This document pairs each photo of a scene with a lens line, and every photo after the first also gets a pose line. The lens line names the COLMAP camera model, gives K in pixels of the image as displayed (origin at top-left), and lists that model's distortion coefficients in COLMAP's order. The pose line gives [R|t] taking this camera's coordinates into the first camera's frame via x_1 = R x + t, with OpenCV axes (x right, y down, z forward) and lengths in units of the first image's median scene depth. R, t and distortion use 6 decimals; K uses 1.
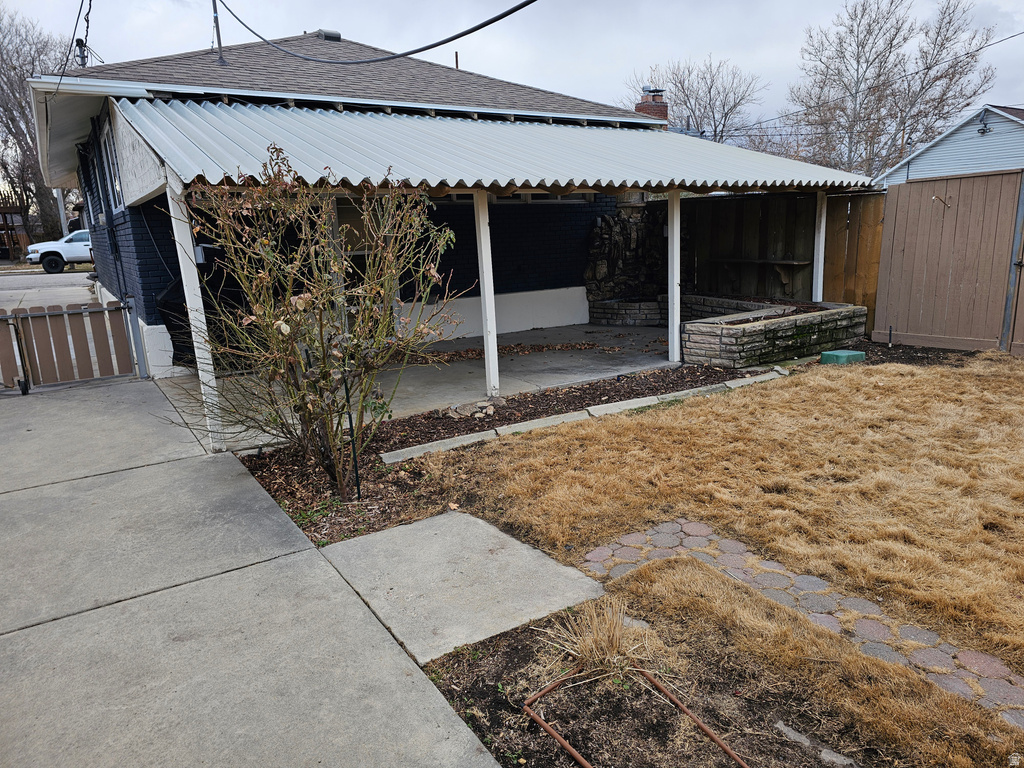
lens RADIAL K [[680.4, 0, 517.0], [0, 680.4, 383.0], [0, 0, 1]] dist [0.068141, -0.054141]
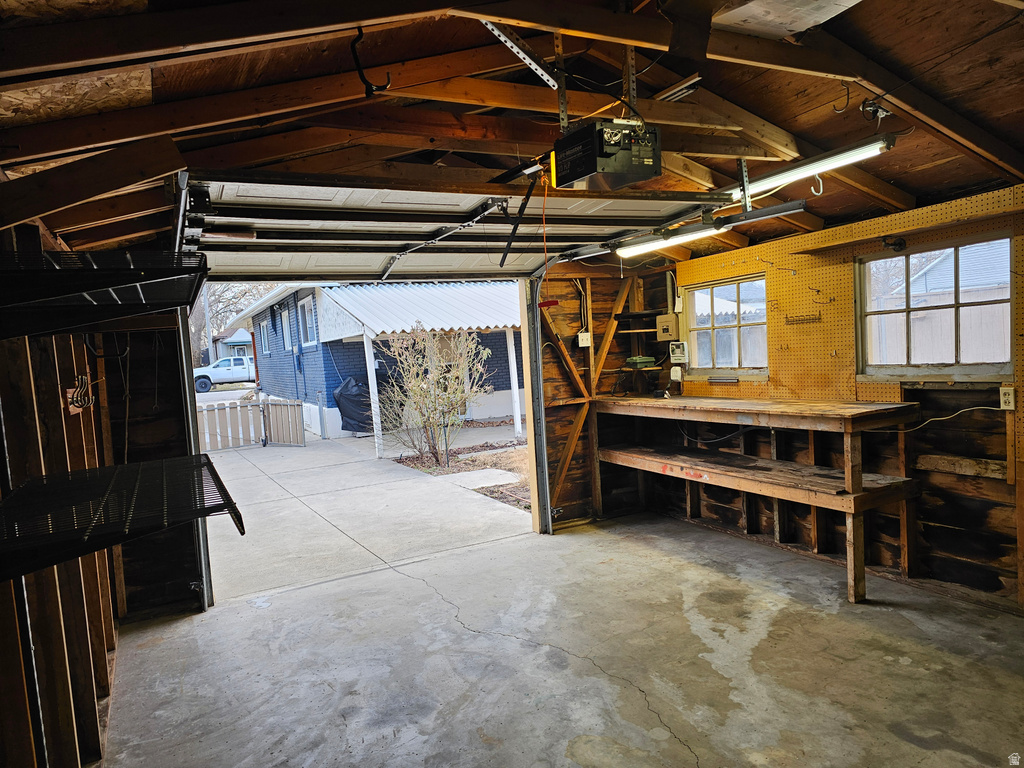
lens RADIAL K [[680.4, 0, 517.0], [0, 680.4, 383.0], [0, 0, 1]] dist [0.068141, -0.054141]
pose [[0.993206, -0.029622, -0.112532, 0.259008], [0.011013, 0.986644, -0.162517, 0.266140], [0.115844, 0.160174, 0.980268, -1.234980]]
